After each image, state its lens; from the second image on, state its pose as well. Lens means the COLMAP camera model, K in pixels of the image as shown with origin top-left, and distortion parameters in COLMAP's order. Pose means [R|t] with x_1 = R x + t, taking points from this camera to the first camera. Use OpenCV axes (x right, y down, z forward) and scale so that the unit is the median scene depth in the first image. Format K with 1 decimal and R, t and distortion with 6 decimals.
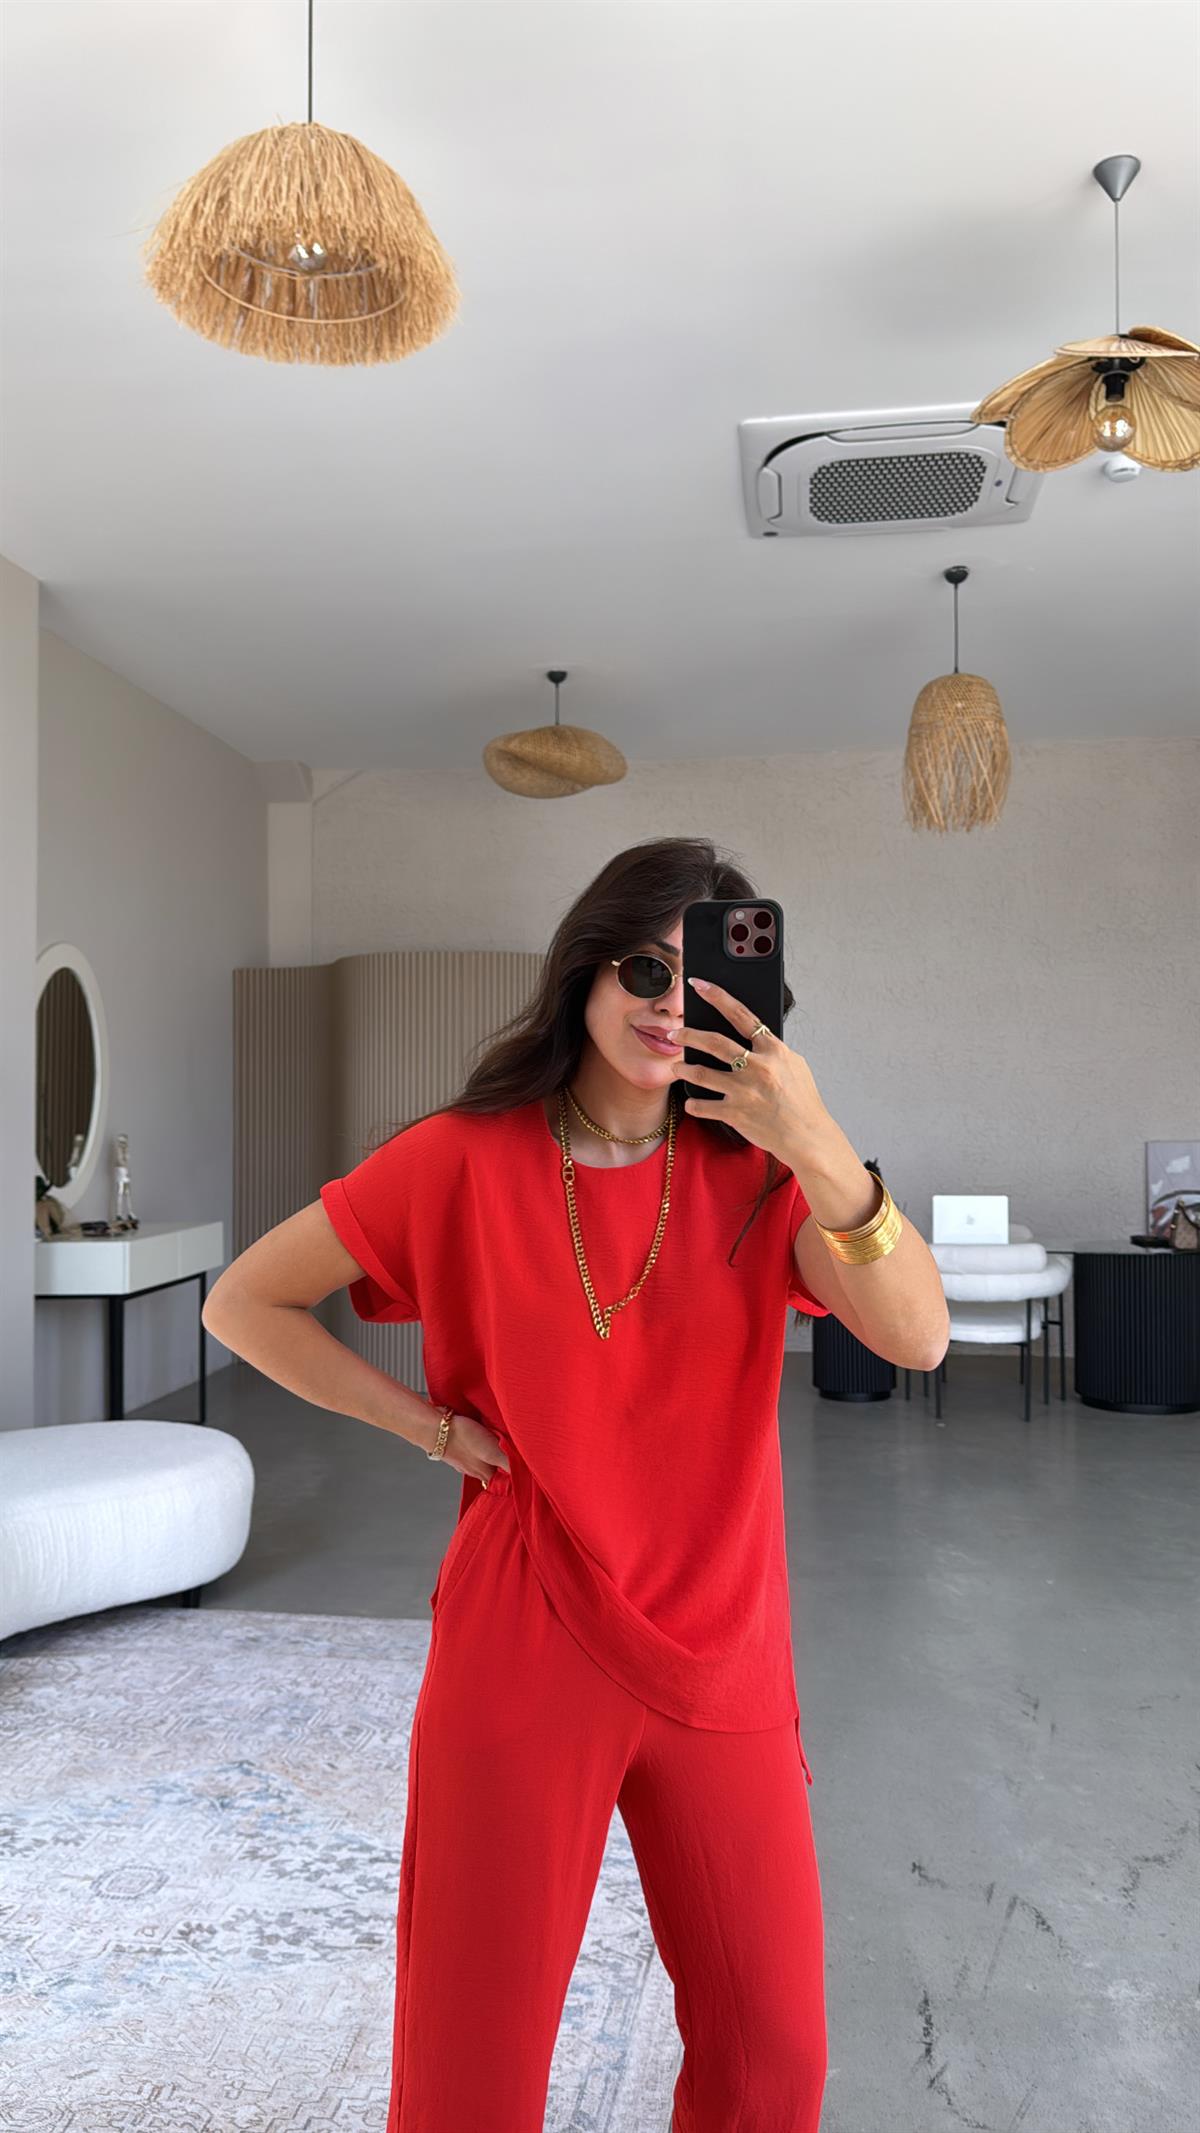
lens RADIAL K [[1617.8, 0, 614.9], [0, 1617.8, 1062.6], [0, 0, 1]] dist [-0.012420, -0.002376]
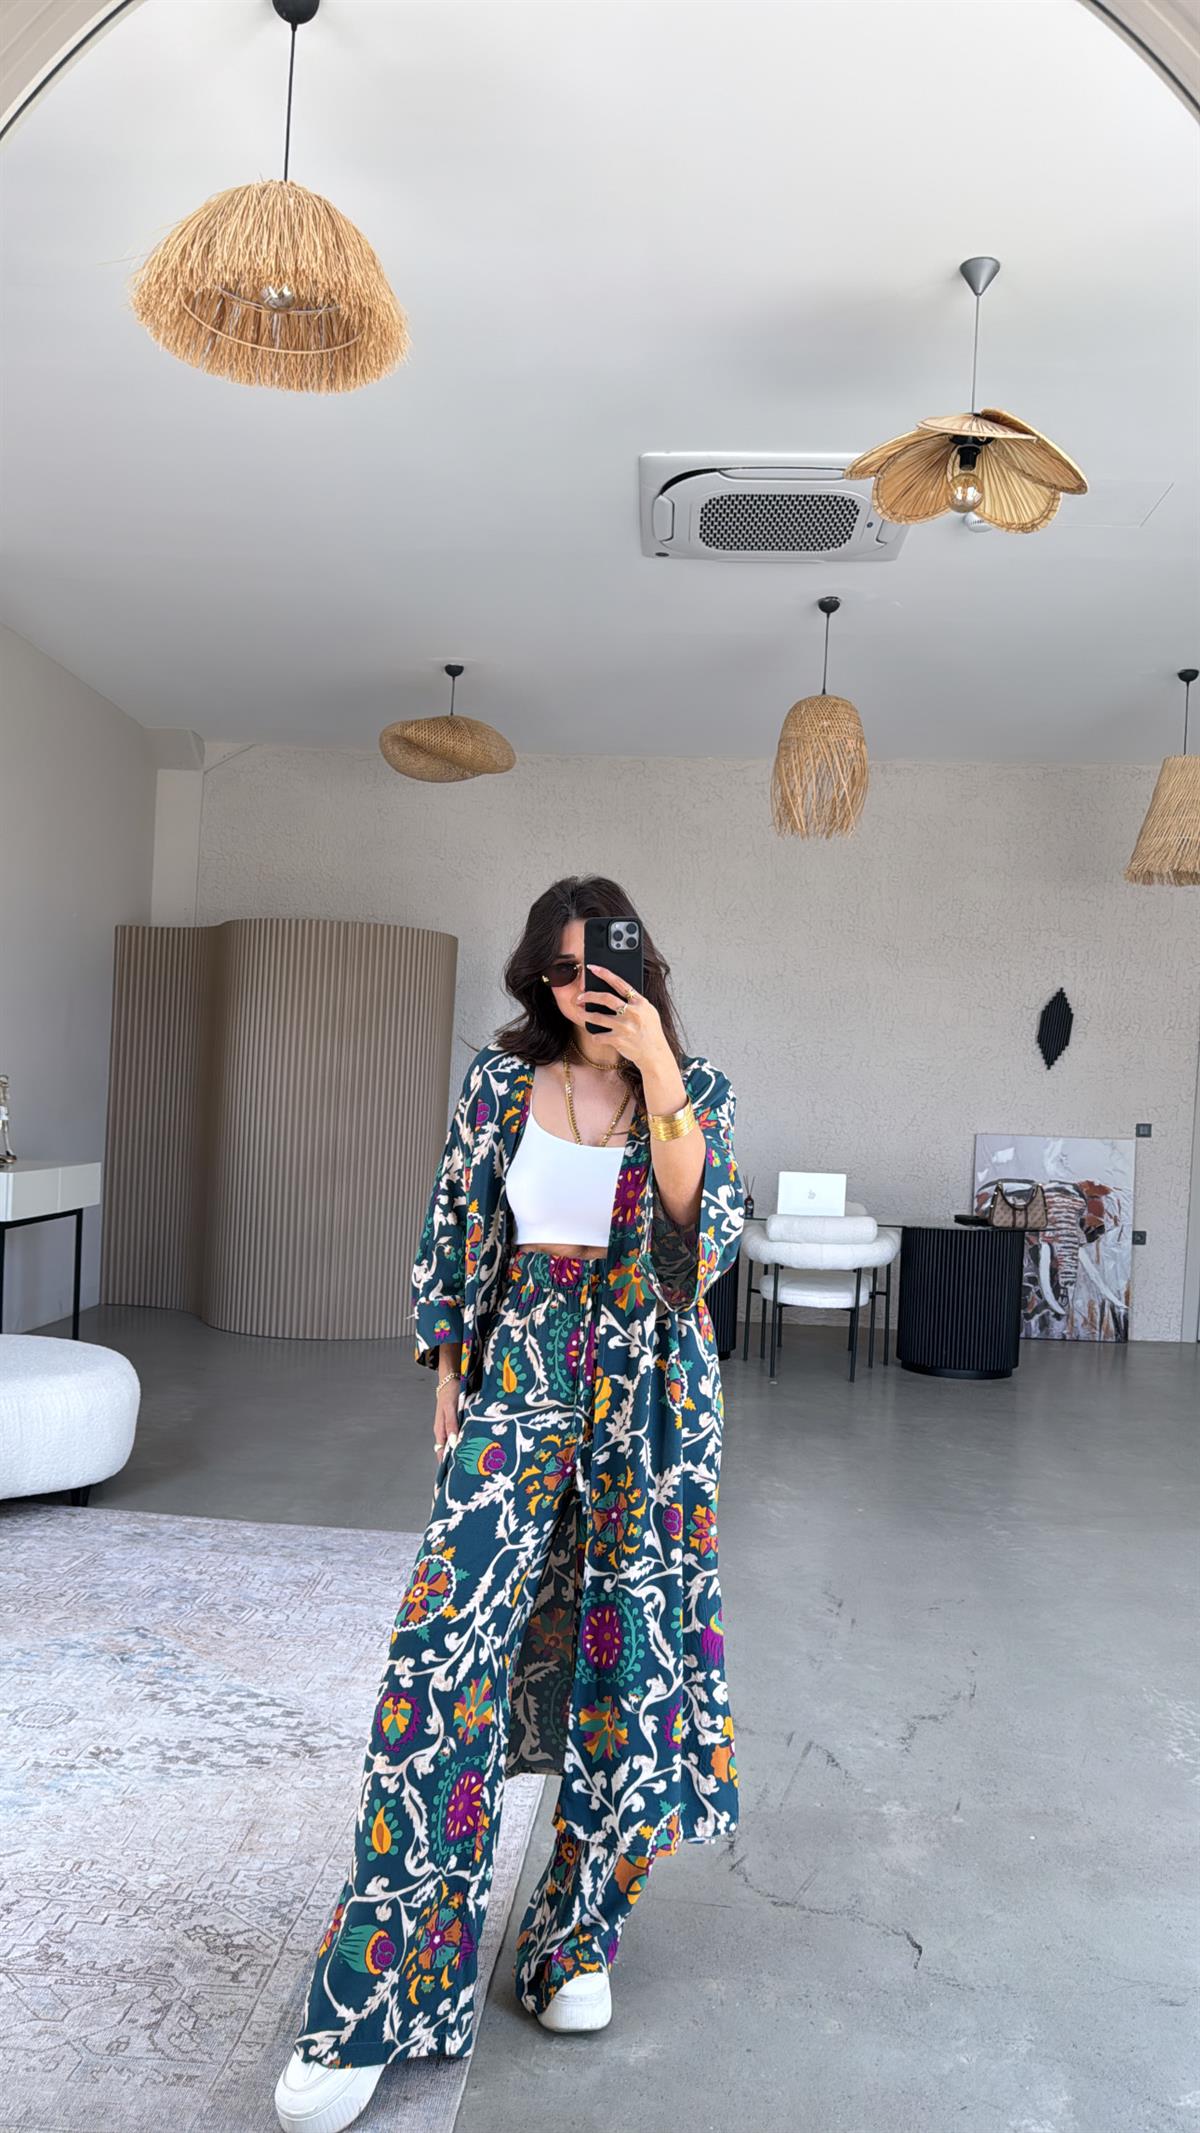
lens RADIAL K [[1637.8, 0, 602.4], [0, 1637.8, 1057.0], [0, 0, 1]] dist [0.000722, -0.020440]
pose [[0.995329, 0.053394, 0.080432, -0.023955], [-0.053512, 0.998567, -0.000690, 0.023480], [-0.080353, -0.003618, 0.996760, -0.161364]]
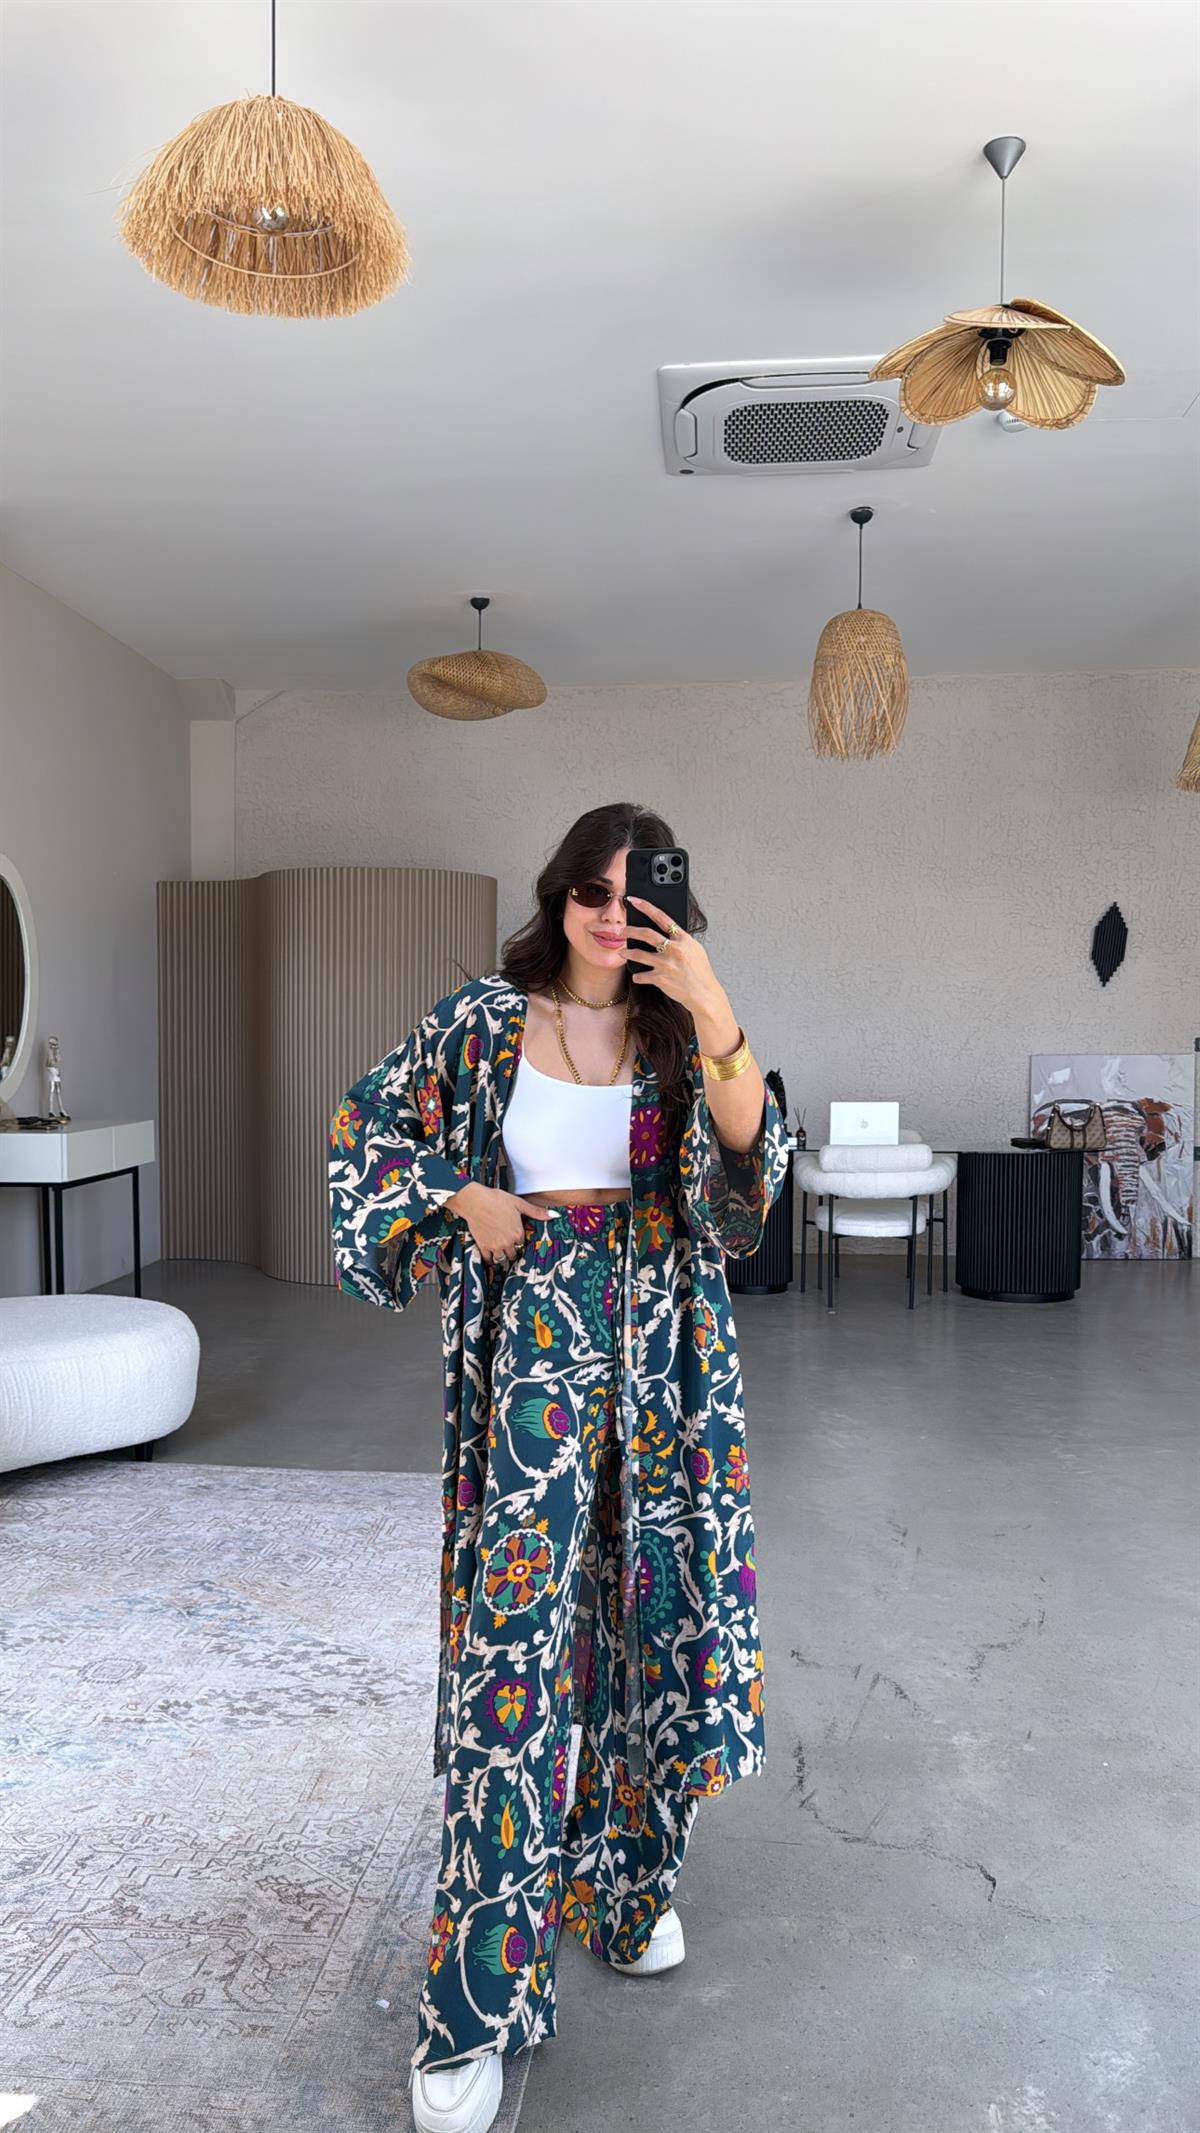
lens RADIAL K [[1636.7, 0, 602.1], [0, 1636.7, 1071.1], [0, 0, 1]] dist [-0.000626, -0.015431]
pose [[0.998742, 0.009100, 0.049314, -0.013403], [-0.011476, 0.998775, 0.048126, 0.022250], [-0.048815, -0.048631, 0.997623, -0.139206]]
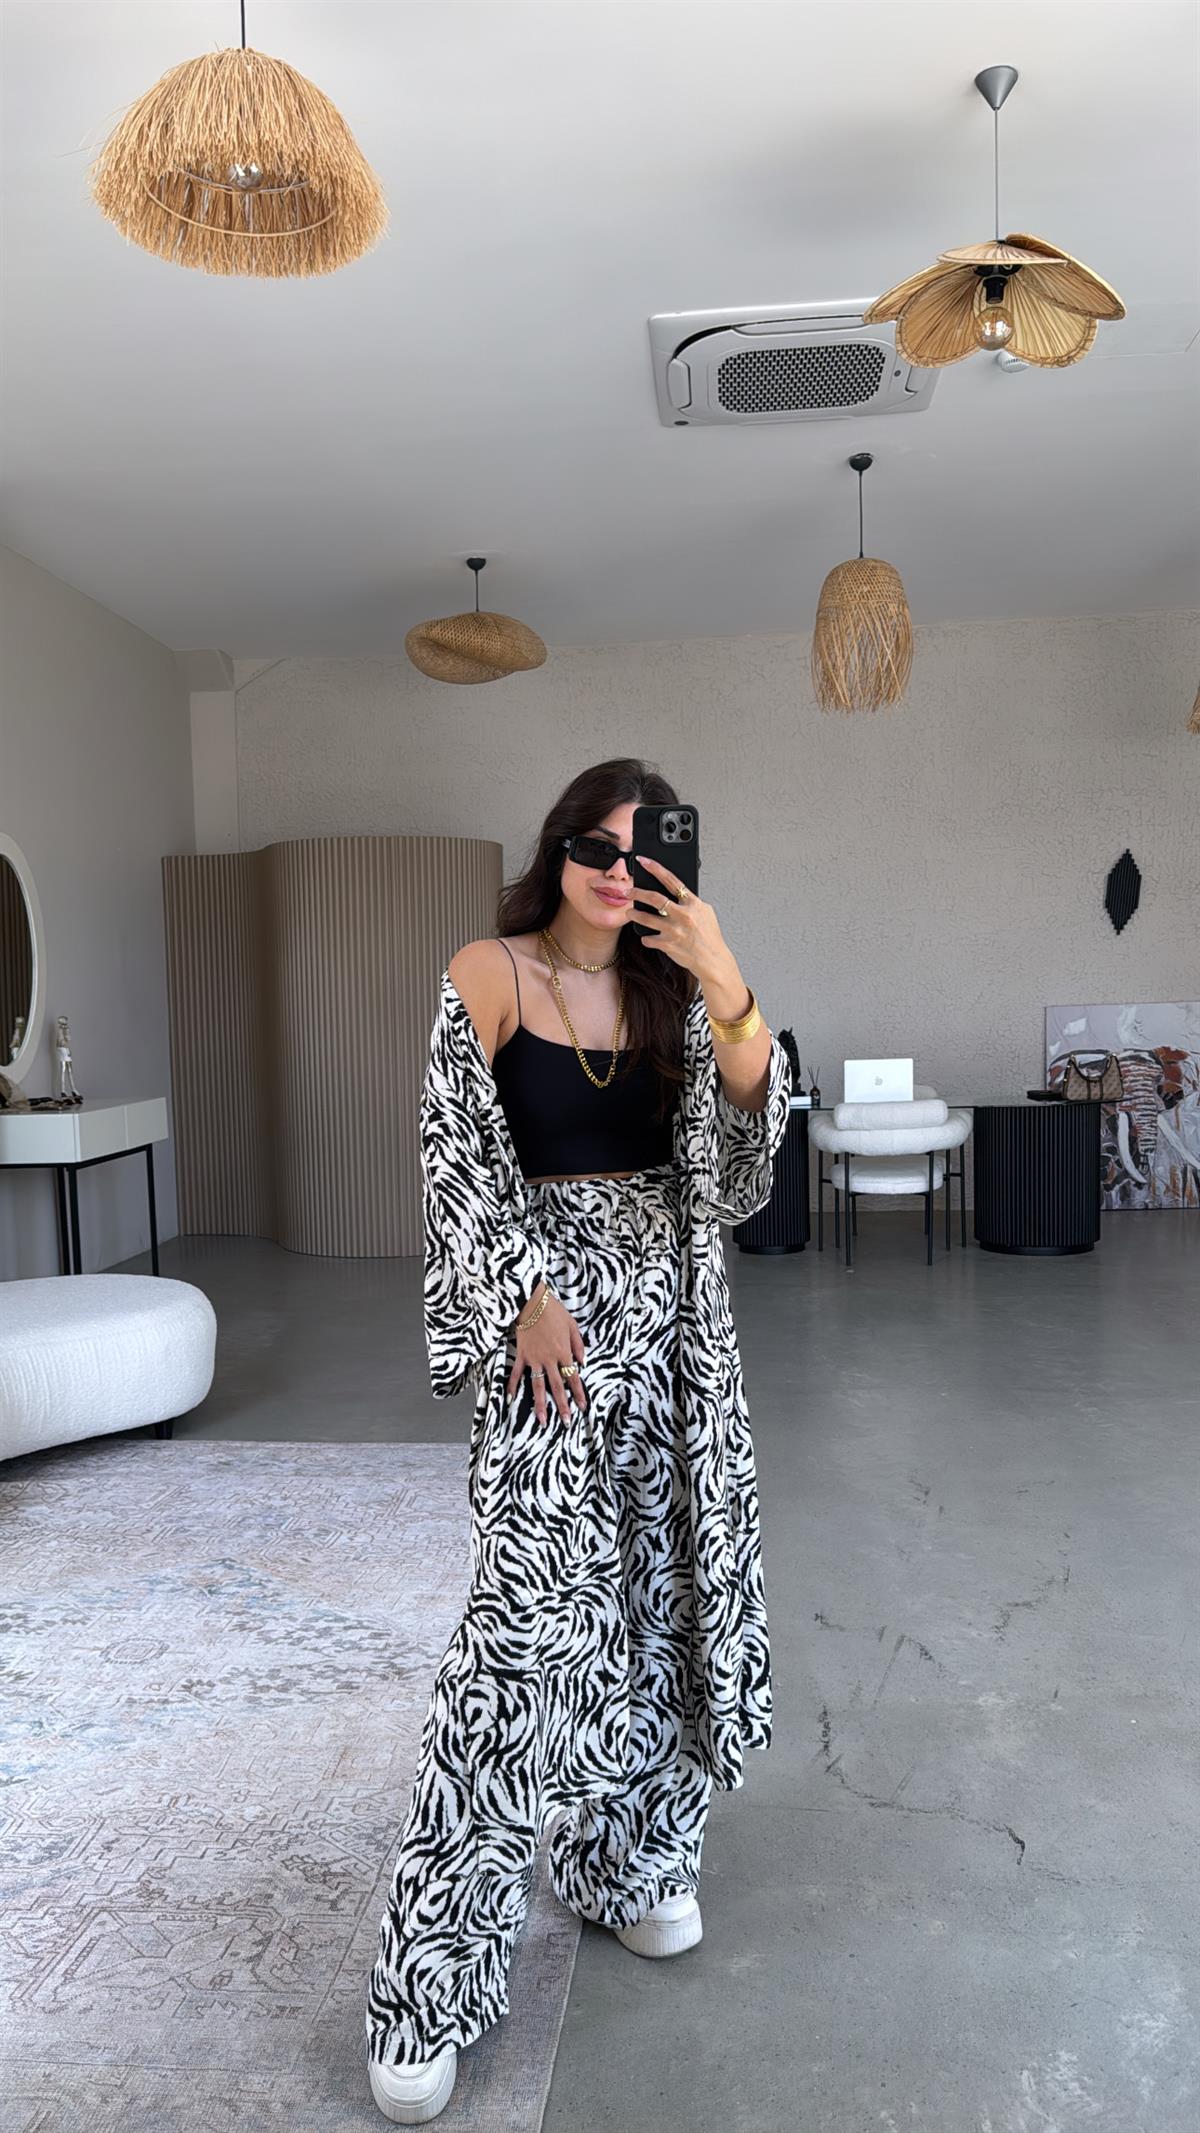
lens RADIAL K [[1636.7, 0, 602.1], [0, 1636.7, 1071.1], [0, 0, 1]] dist [-0.000626, -0.015431]
pose [[0.999034, -0.019757, 0.039262, -0.006638], [0.016885, 0.997249, 0.072171, 0.018920], [-0.040580, -0.071438, 0.996619, -0.126447]]
